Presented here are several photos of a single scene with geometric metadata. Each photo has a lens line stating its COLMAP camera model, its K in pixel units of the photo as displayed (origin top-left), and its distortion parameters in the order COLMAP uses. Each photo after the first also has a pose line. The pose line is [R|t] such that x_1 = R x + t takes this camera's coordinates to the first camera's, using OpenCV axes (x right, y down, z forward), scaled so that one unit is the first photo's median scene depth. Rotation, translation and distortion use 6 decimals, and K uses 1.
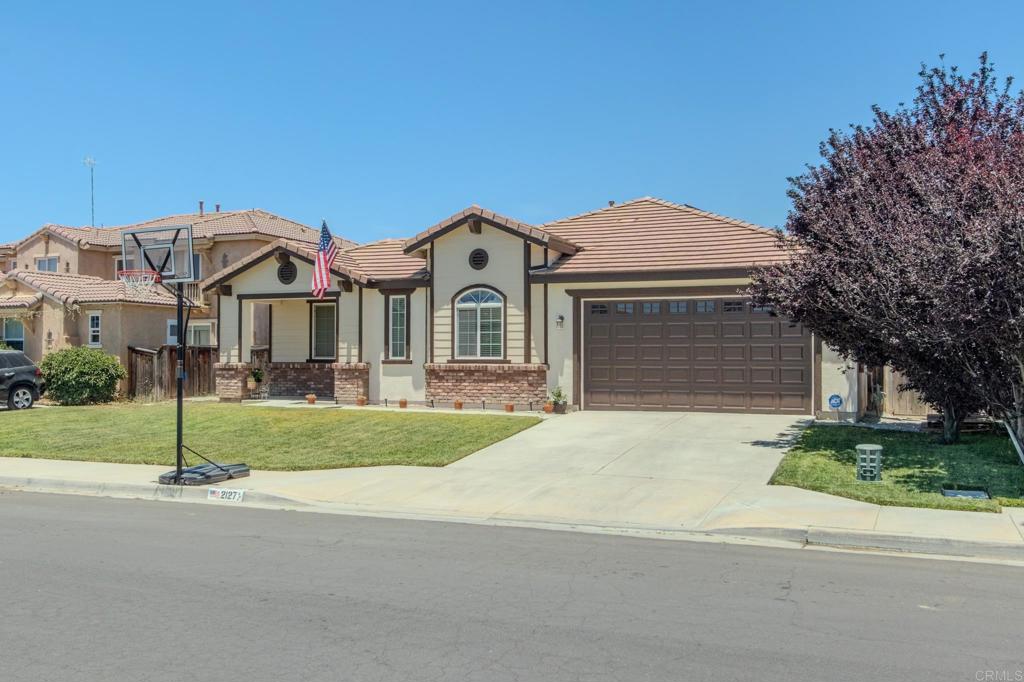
lens RADIAL K [[948.4, 0, 511.4], [0, 948.4, 341.4], [0, 0, 1]] dist [0.022238, 0.000000]
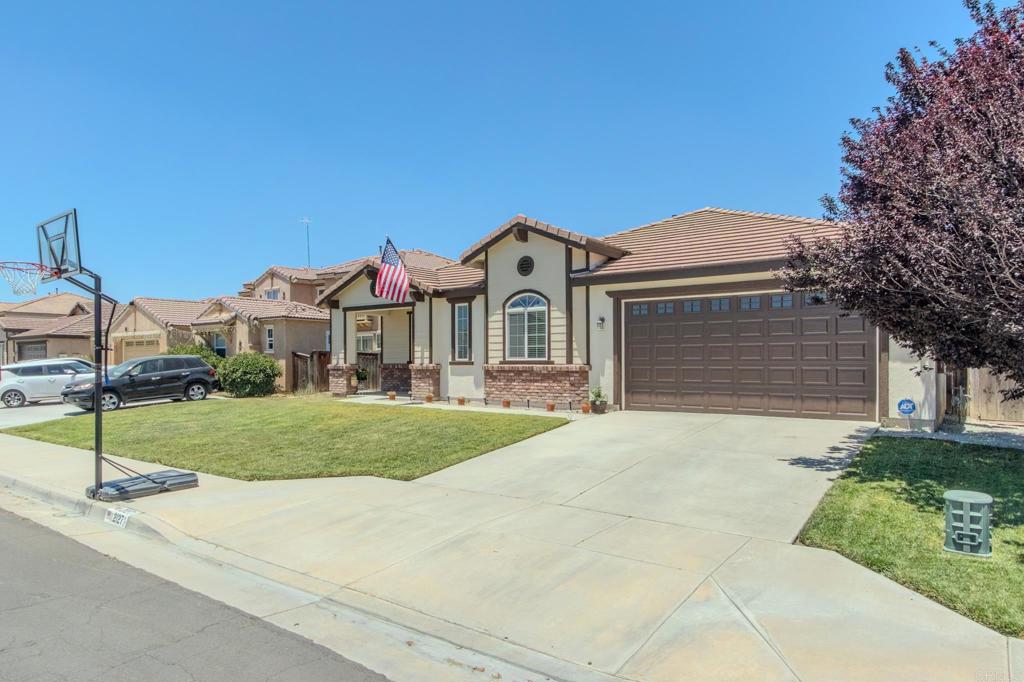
lens RADIAL K [[618.1, 0, 500.1], [0, 618.1, 363.7], [0, 0, 1]] dist [0.016014, -0.008750]
pose [[0.968997, -0.004178, -0.247036, 0.110658], [0.010204, 0.999681, 0.023115, 0.006419], [0.246860, -0.024919, 0.968731, 0.327684]]
